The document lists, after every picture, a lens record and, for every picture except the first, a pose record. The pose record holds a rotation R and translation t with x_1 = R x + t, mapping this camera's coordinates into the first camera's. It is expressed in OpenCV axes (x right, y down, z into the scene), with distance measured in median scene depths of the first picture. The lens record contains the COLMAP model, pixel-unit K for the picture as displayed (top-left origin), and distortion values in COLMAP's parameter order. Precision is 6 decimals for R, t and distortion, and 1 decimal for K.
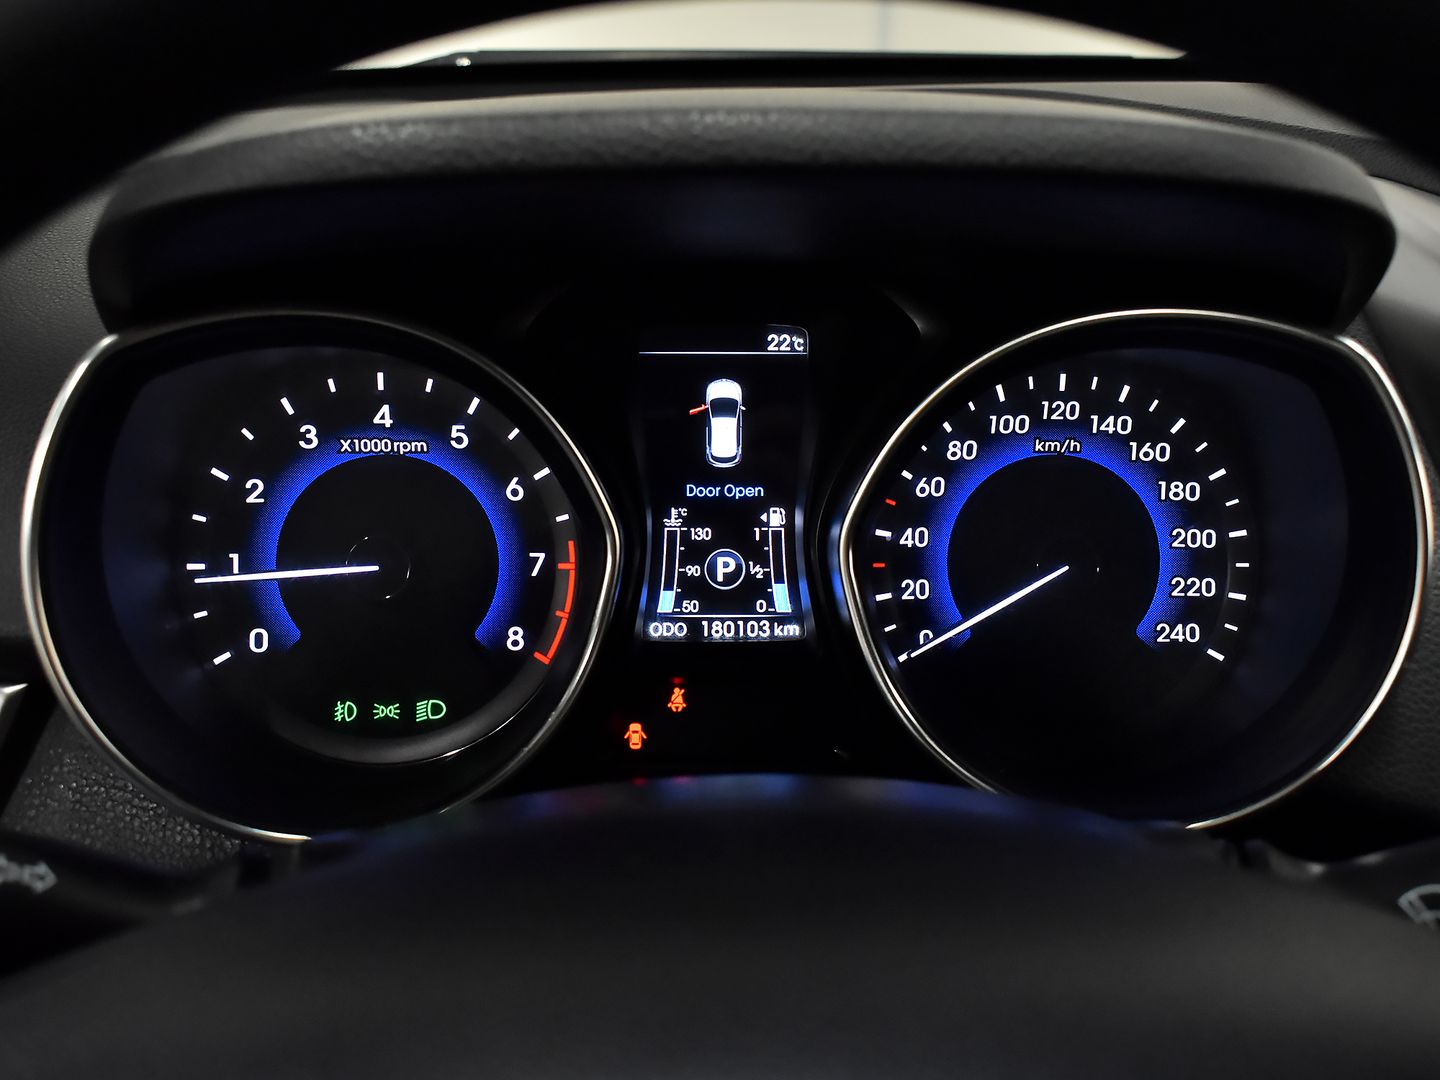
lens RADIAL K [[1631.4, 0, 732.1], [0, 1631.4, 530.4], [0, 0, 1]] dist [-0.067032, 0.000000]
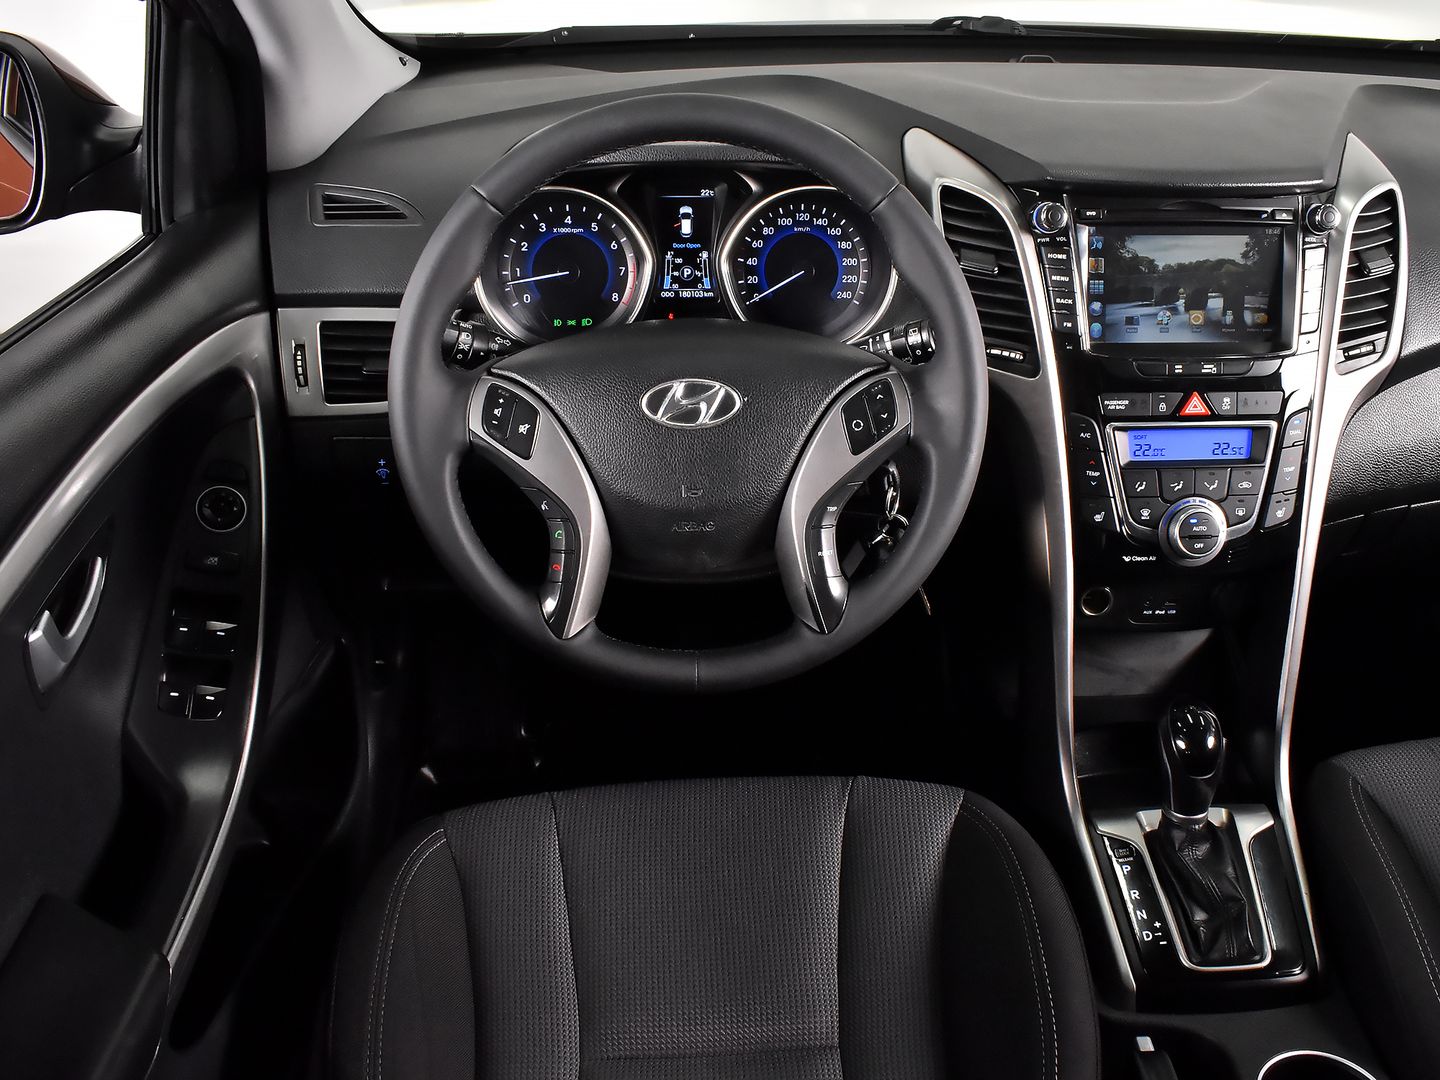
lens RADIAL K [[1353.0, 0, 797.0], [0, 1353.0, 570.1], [0, 0, 1]] dist [-0.110958, 0.000000]
pose [[0.999203, -0.009725, 0.038725, 0.093243], [0.001949, 0.980609, 0.195967, 0.073874], [-0.039880, -0.195735, 0.979846, -1.450438]]
